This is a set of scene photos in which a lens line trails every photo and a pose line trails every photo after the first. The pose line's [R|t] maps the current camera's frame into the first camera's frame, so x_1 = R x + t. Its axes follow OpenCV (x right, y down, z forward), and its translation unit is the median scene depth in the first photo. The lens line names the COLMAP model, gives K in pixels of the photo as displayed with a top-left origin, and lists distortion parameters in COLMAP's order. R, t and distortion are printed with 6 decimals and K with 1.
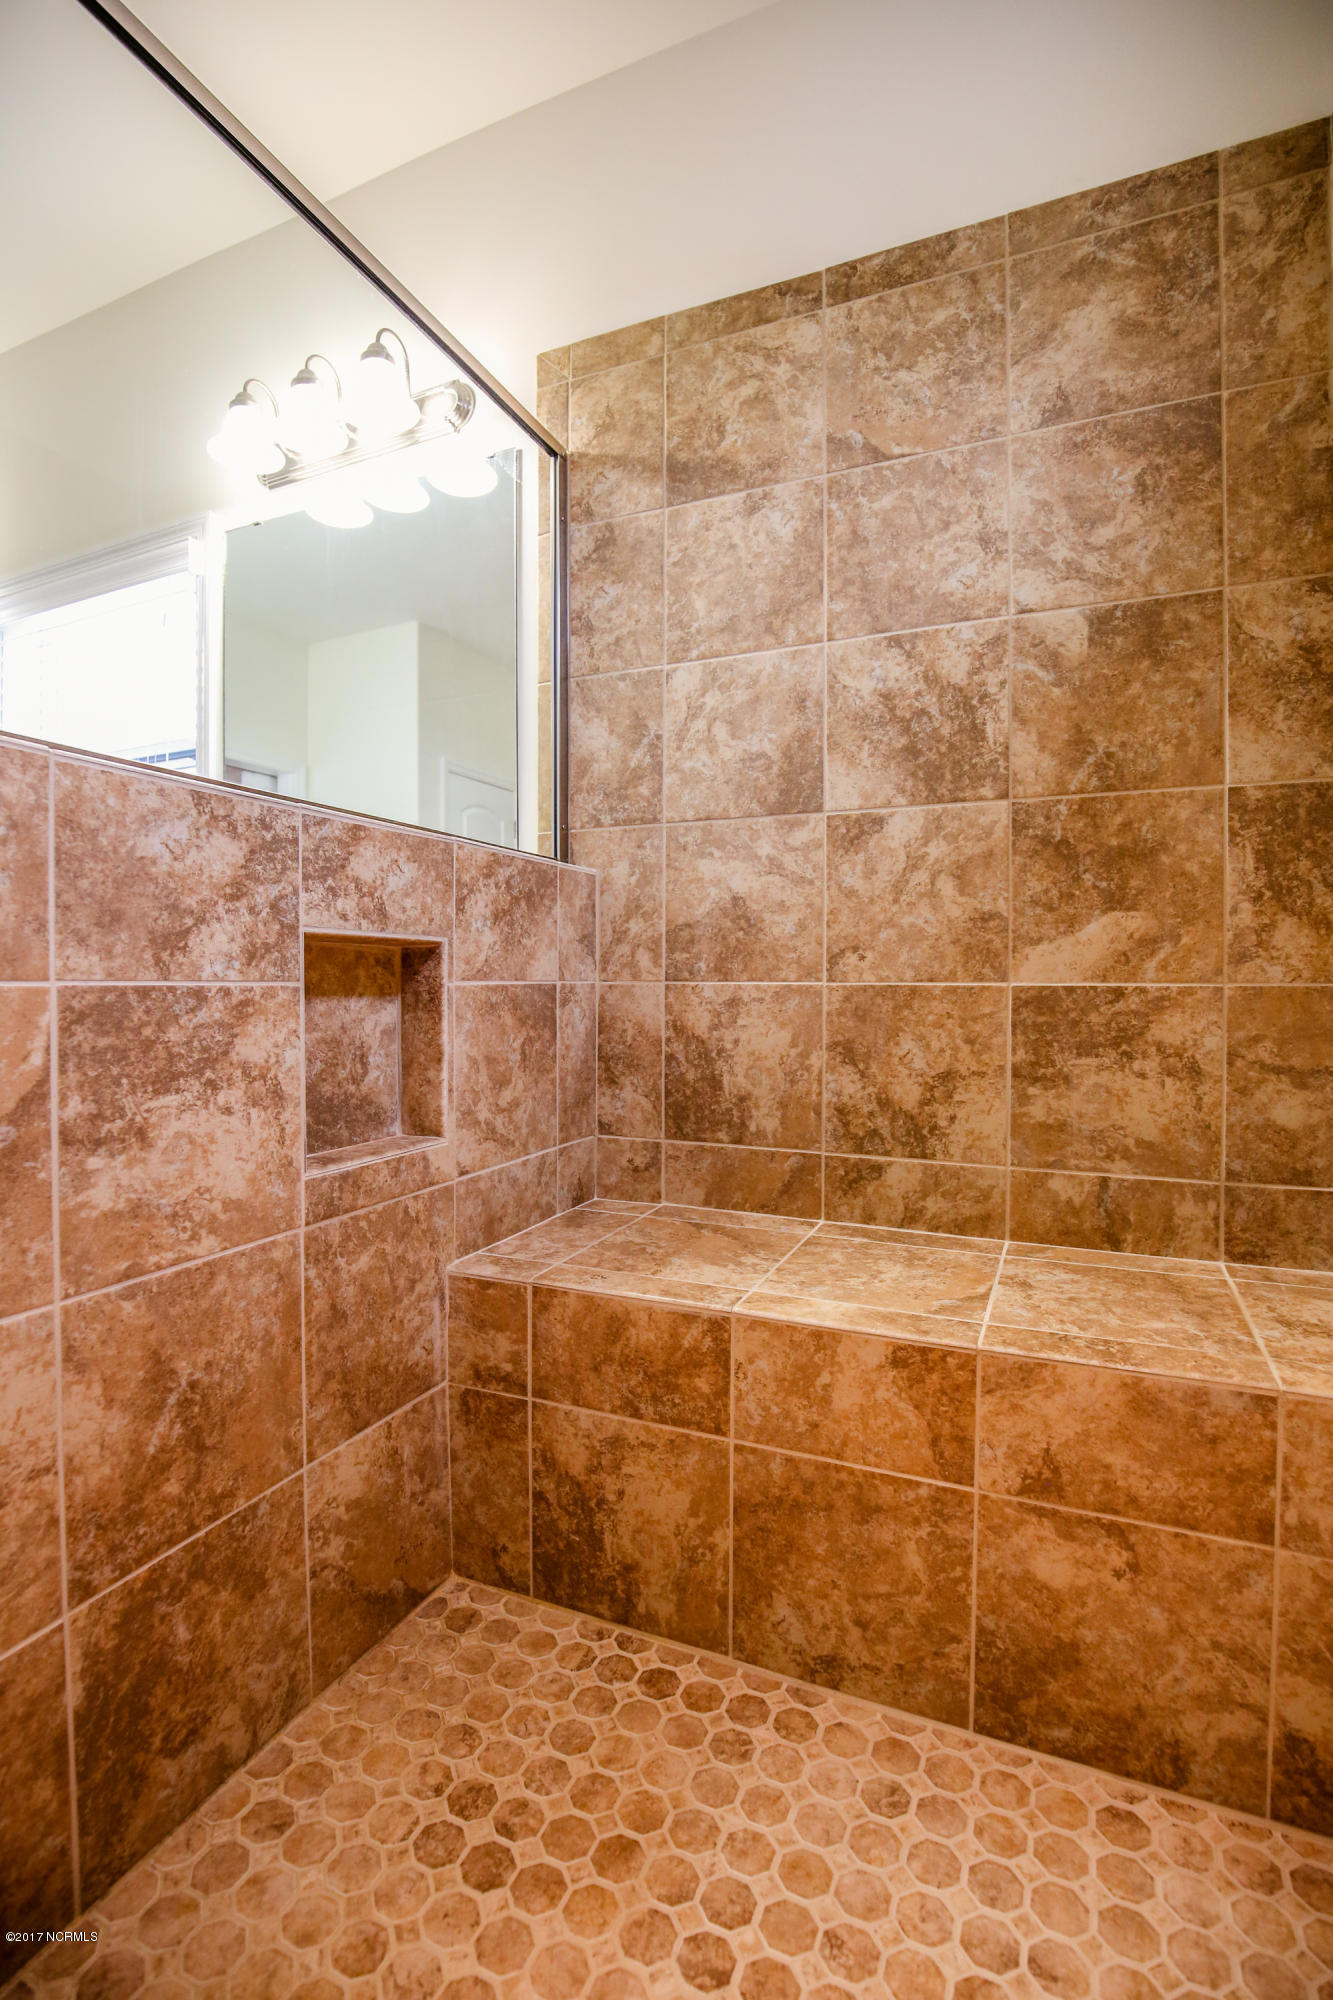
lens RADIAL K [[912.4, 0, 668.7], [0, 912.4, 992.0], [0, 0, 1]] dist [-0.037432, 0.007586]
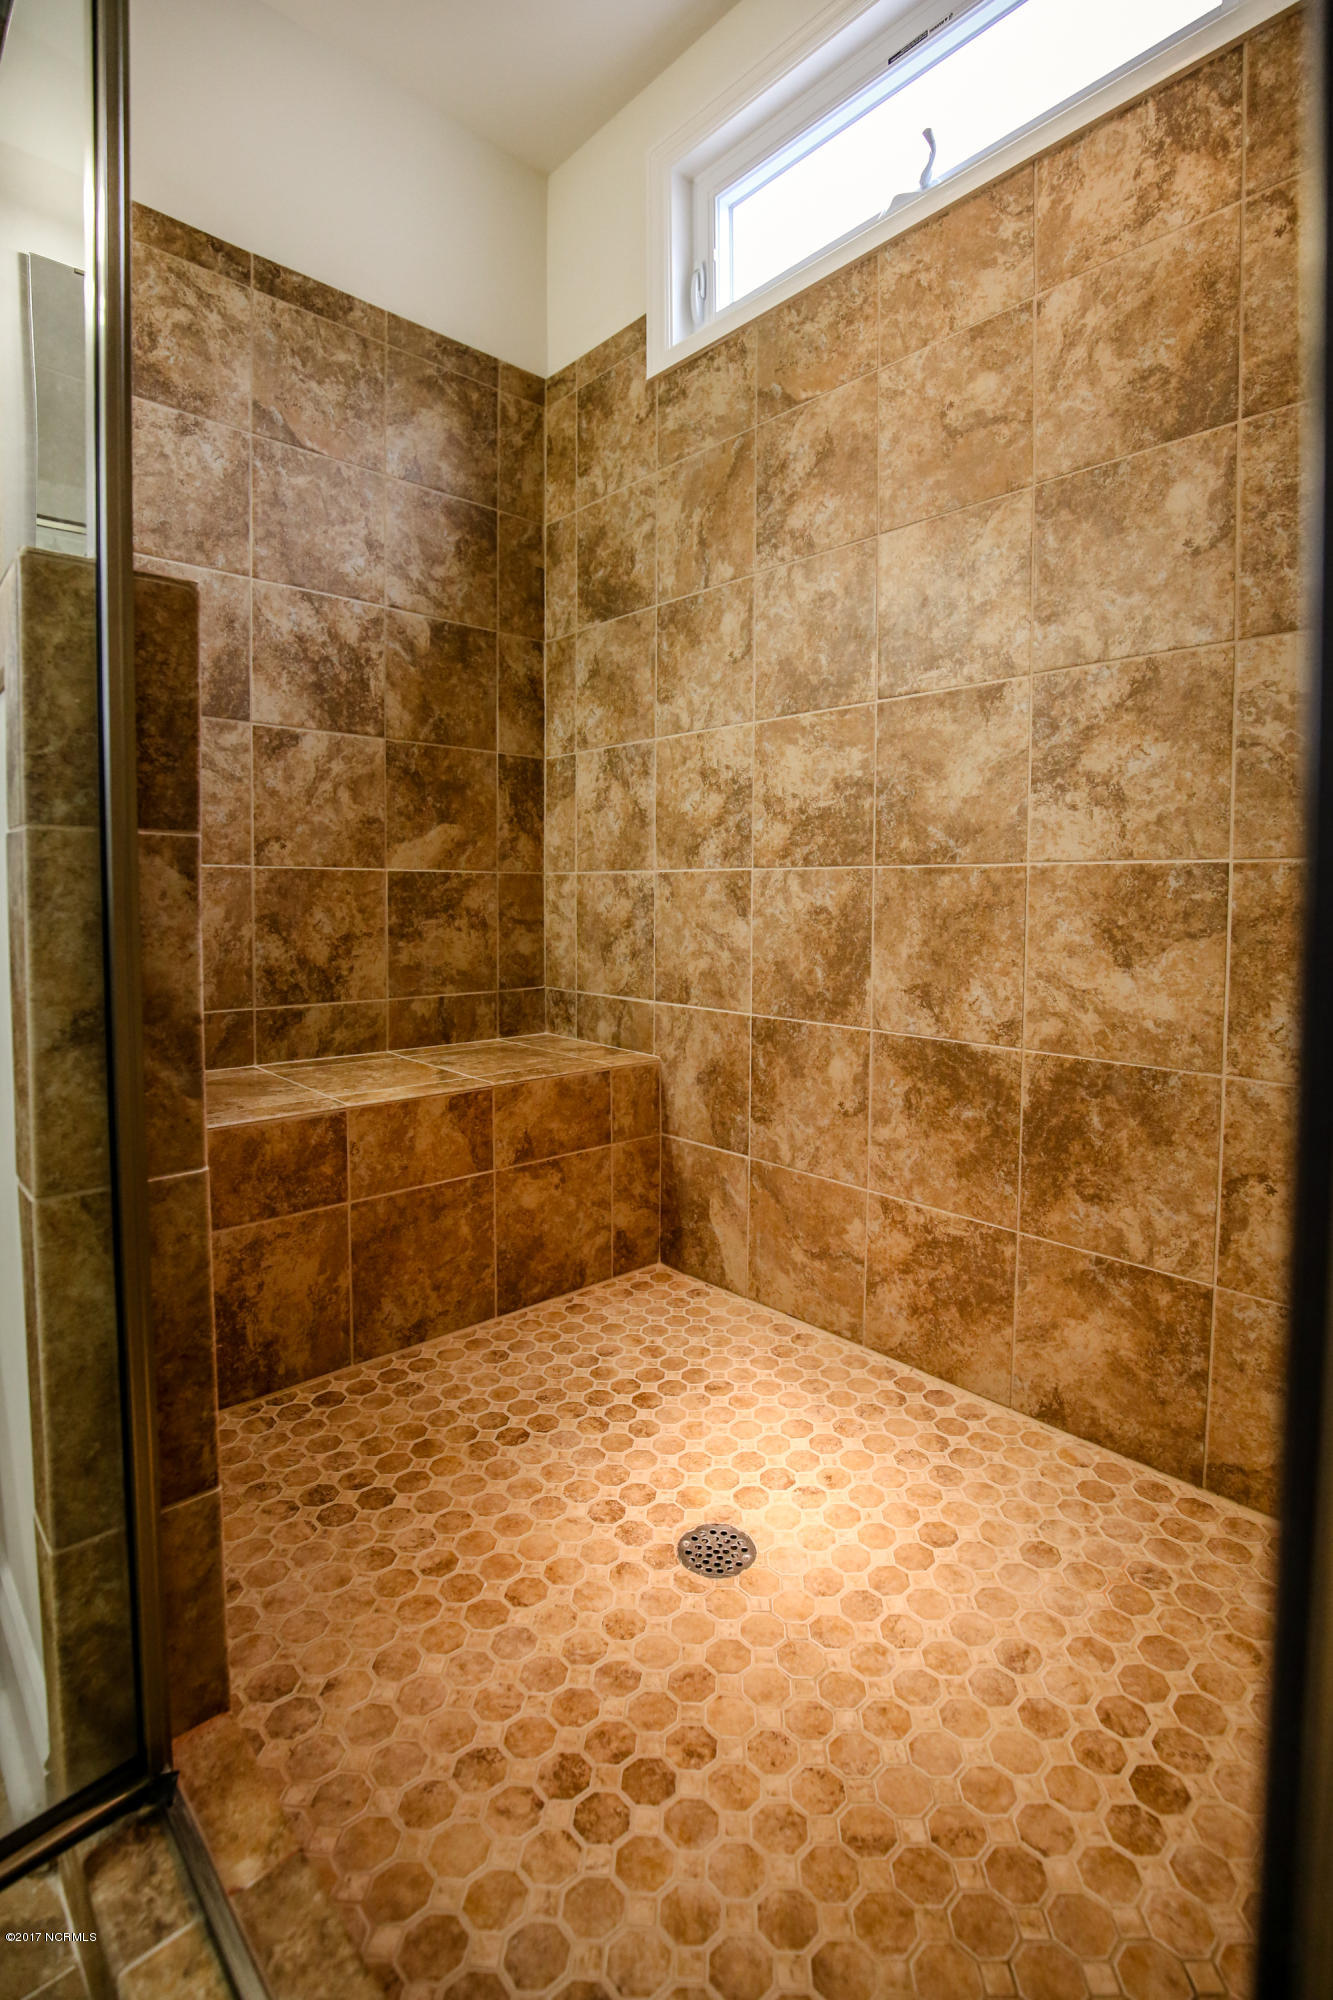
lens RADIAL K [[956.2, 0, 671.8], [0, 956.2, 936.1], [0, 0, 1]] dist [-0.035247, 0.006984]
pose [[0.391316, -0.040303, 0.919373, -0.824236], [0.006698, 0.999139, 0.040948, 0.037193], [-0.920232, -0.009865, 0.391249, 0.009353]]
